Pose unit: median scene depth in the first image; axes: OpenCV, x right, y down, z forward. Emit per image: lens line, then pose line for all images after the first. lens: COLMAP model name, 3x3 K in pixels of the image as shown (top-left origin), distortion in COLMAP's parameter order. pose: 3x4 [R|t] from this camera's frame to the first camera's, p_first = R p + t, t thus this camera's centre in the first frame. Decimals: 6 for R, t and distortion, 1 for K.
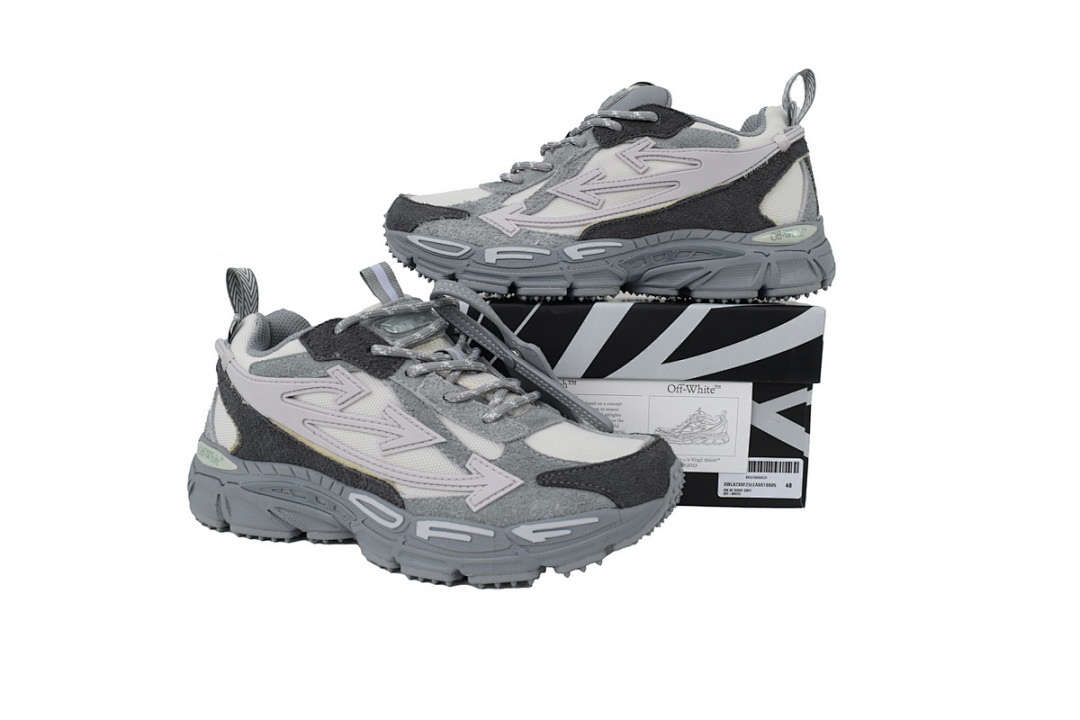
lens RADIAL K [[721.0, 0, 540.0], [0, 721.0, 360.0], [0, 0, 1]] dist [-0.000202, -0.000236]
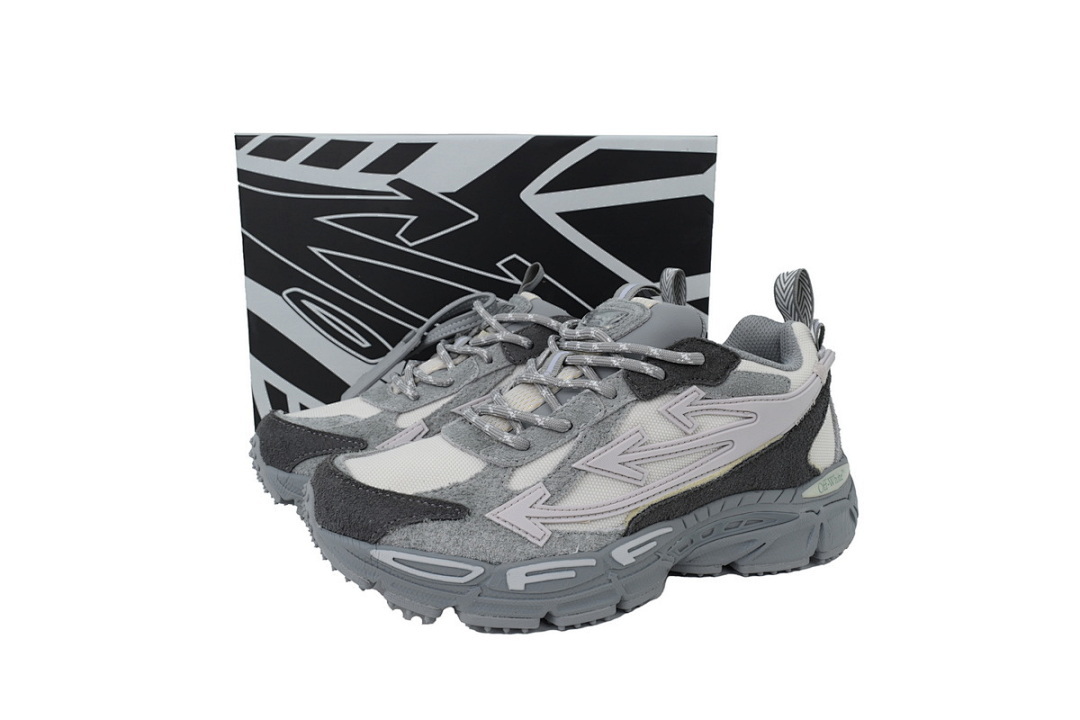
lens RADIAL K [[721.0, 0, 540.0], [0, 721.0, 360.0], [0, 0, 1]] dist [-0.000202, -0.000236]
pose [[0.917460, -0.063128, 0.392787, -0.298466], [0.058042, 0.998005, 0.024825, -0.362649], [-0.393571, 0.000023, 0.919294, 0.359208]]
